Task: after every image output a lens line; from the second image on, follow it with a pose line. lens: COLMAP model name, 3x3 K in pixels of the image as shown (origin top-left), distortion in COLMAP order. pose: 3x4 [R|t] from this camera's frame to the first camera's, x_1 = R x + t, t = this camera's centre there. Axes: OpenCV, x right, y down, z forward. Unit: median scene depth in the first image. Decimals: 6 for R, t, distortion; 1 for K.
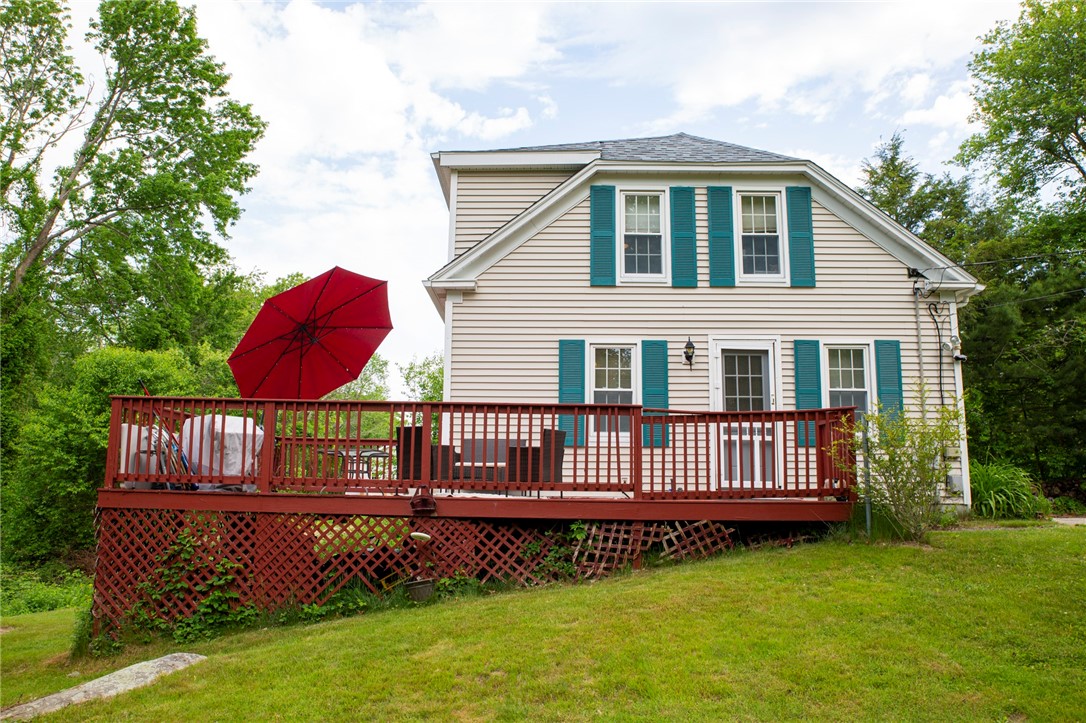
lens RADIAL K [[903.6, 0, 543.0], [0, 903.6, 360.3], [0, 0, 1]] dist [0.000739, 0.012503]
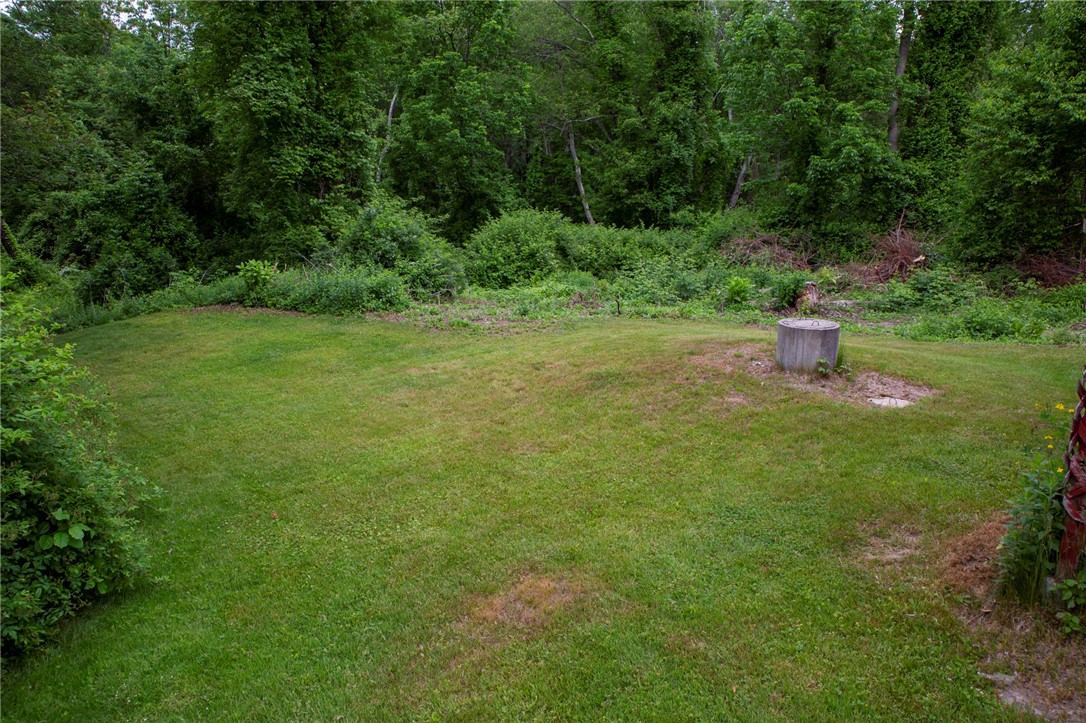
lens RADIAL K [[757.6, 0, 542.4], [0, 757.6, 360.4], [0, 0, 1]] dist [-0.030877, 0.015723]
pose [[0.506635, 0.184324, -0.842226, -0.151838], [0.135475, 0.947723, 0.288906, 0.044619], [0.851450, -0.260471, 0.455179, 0.288870]]
